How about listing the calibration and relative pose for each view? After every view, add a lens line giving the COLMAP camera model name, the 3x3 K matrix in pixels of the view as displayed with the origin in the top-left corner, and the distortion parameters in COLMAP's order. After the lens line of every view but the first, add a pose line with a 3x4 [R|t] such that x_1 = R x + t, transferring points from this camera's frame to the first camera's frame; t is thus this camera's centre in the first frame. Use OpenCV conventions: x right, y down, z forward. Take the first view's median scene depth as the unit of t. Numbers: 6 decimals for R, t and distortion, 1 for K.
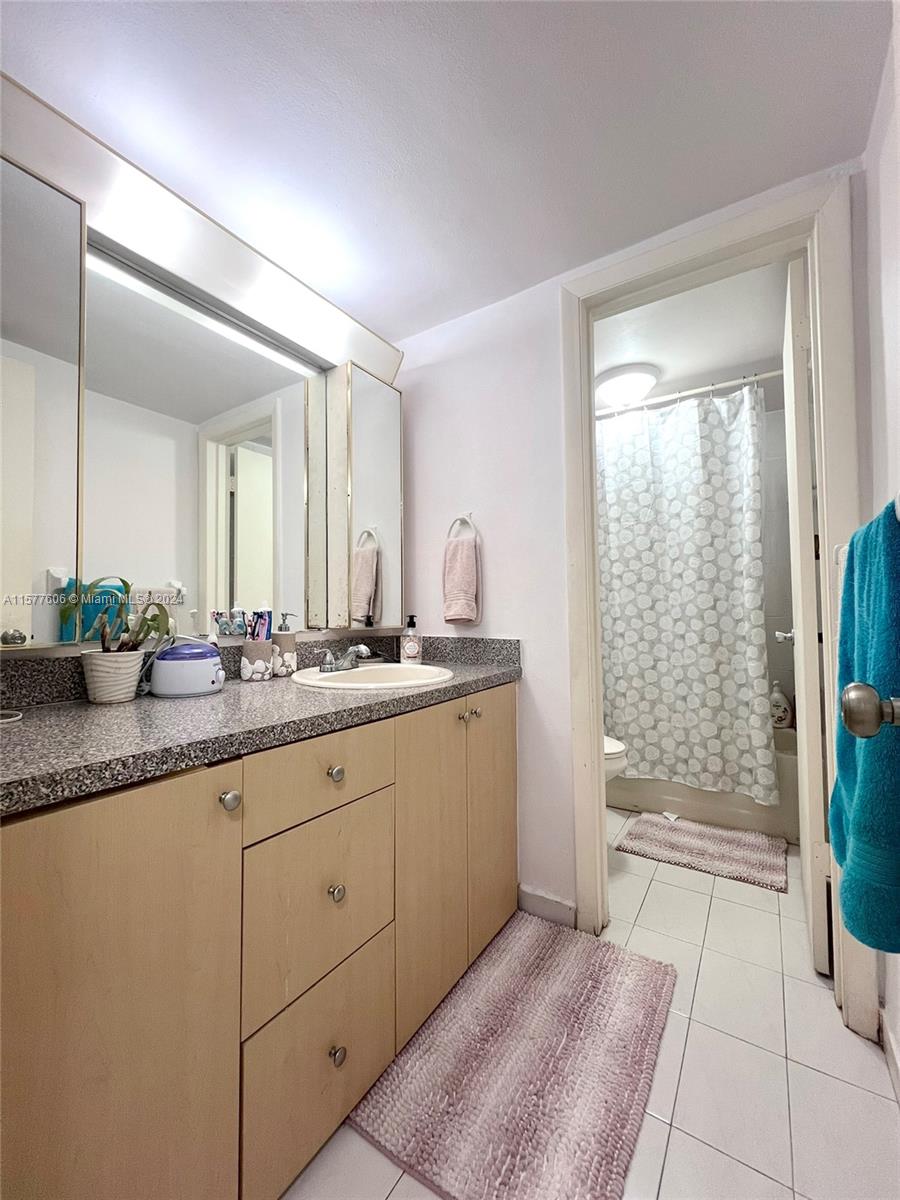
lens RADIAL K [[482.1, 0, 449.1], [0, 482.1, 600.3], [0, 0, 1]] dist [0.000823, -0.000230]
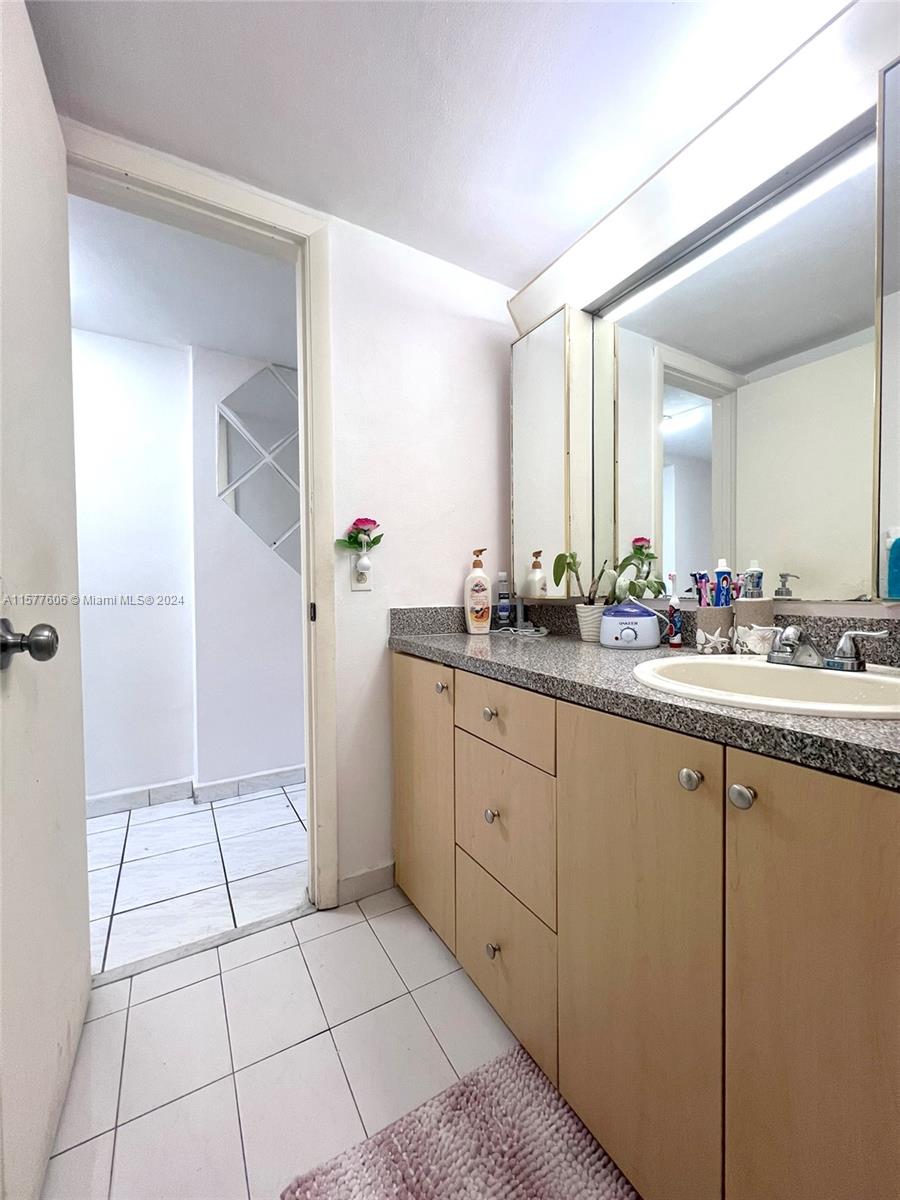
lens RADIAL K [[482.1, 0, 446.5], [0, 482.1, 601.1], [0, 0, 1]] dist [0.000823, -0.000230]
pose [[-0.452794, 0.033744, -0.890976, 0.385774], [0.033369, 0.999225, 0.020886, 0.027931], [0.890990, -0.020273, -0.453569, 0.666094]]
